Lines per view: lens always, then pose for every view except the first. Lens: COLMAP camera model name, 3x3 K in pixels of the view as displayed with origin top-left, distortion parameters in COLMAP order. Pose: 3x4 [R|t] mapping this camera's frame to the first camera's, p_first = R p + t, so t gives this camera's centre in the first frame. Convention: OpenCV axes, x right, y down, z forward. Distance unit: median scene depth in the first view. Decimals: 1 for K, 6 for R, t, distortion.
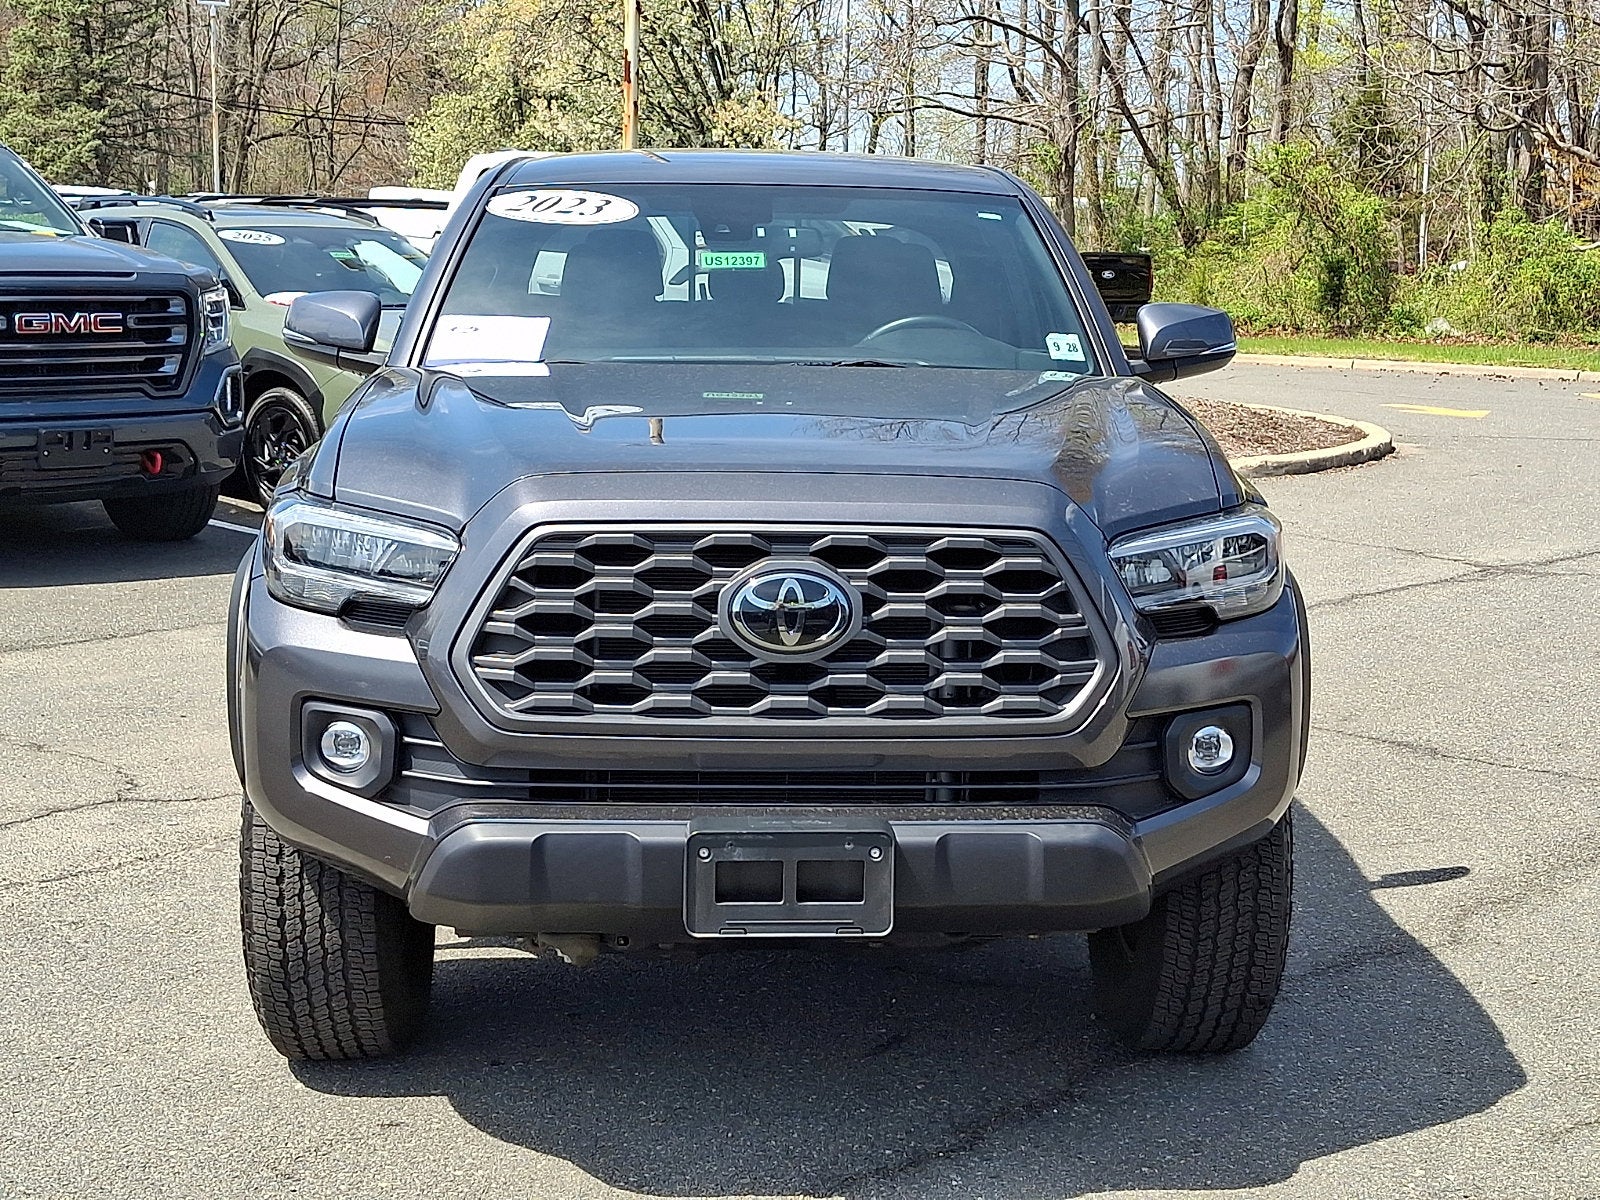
lens RADIAL K [[2210.9, 0, 799.6], [0, 2210.9, 569.2], [0, 0, 1]] dist [0.303972, -1.125929]
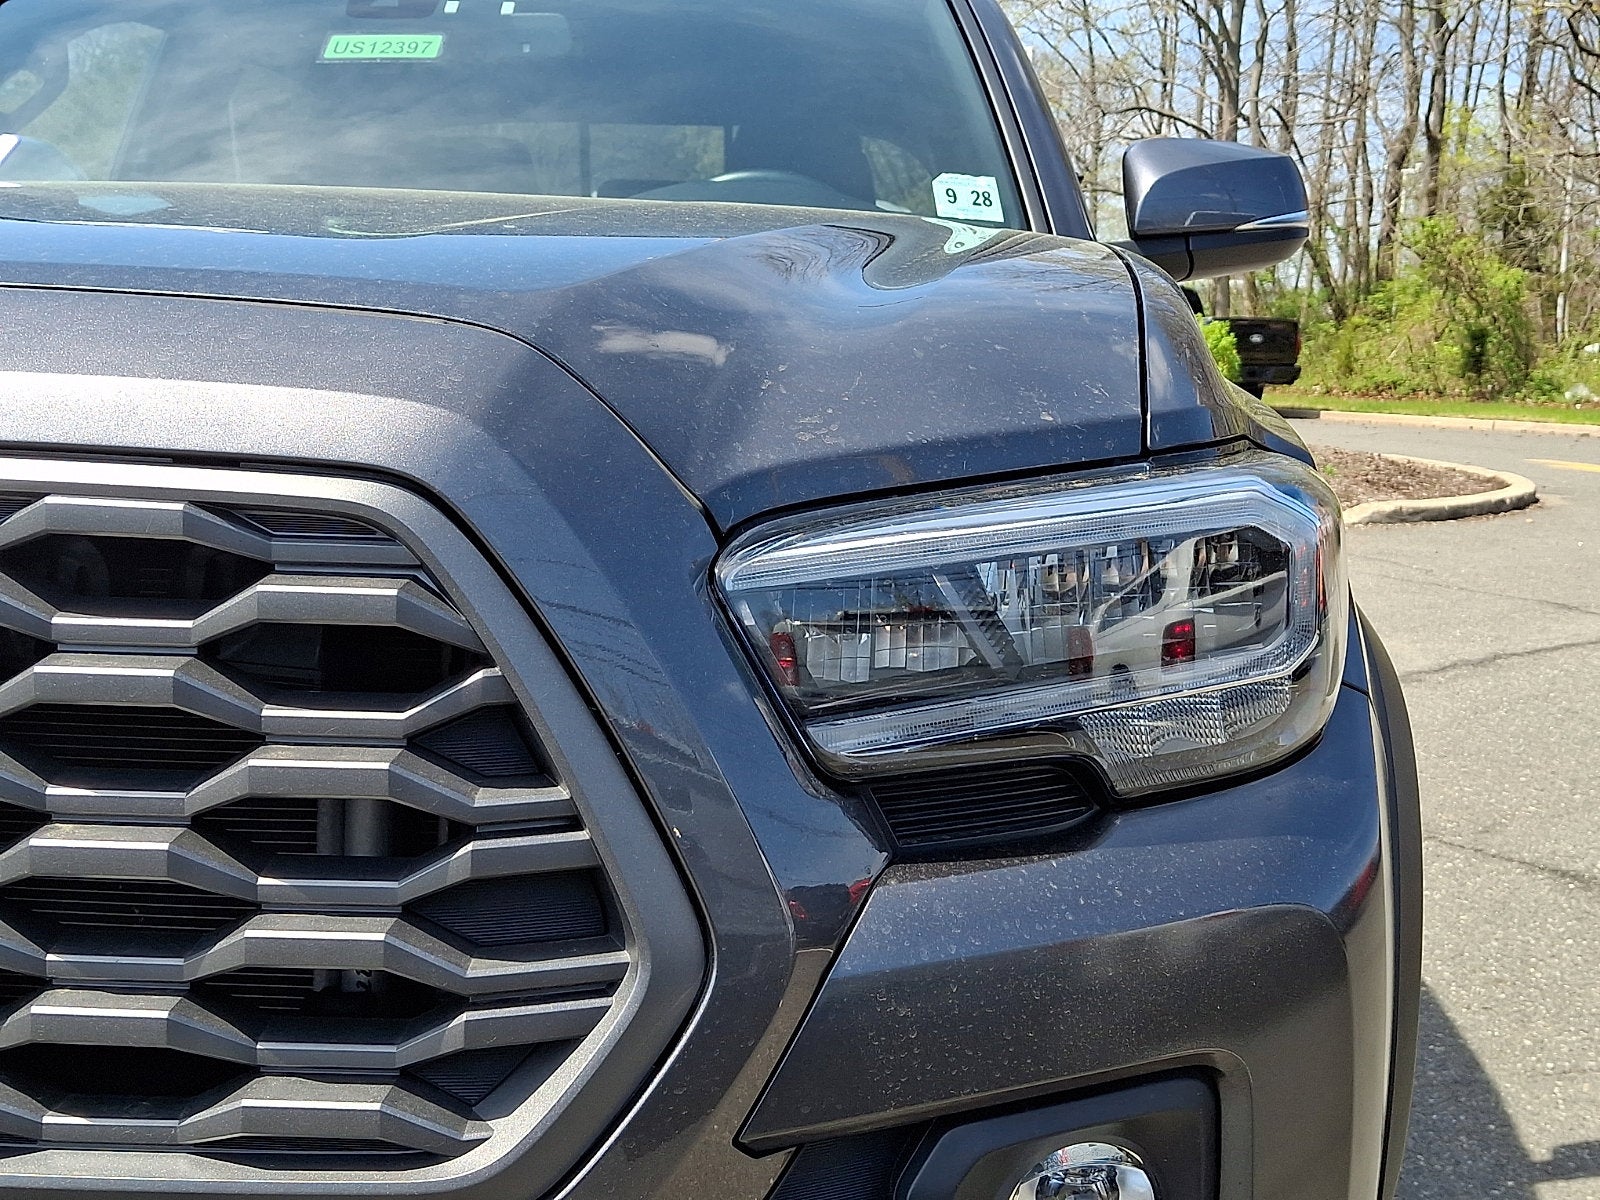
lens RADIAL K [[1787.4, 0, 803.4], [0, 1787.4, 592.4], [0, 0, 1]] dist [0.182942, -0.479411]
pose [[0.992768, 0.025504, -0.117307, 0.044199], [-0.026331, 0.999638, -0.005504, -0.000905], [0.117125, 0.008553, 0.993080, 0.189902]]
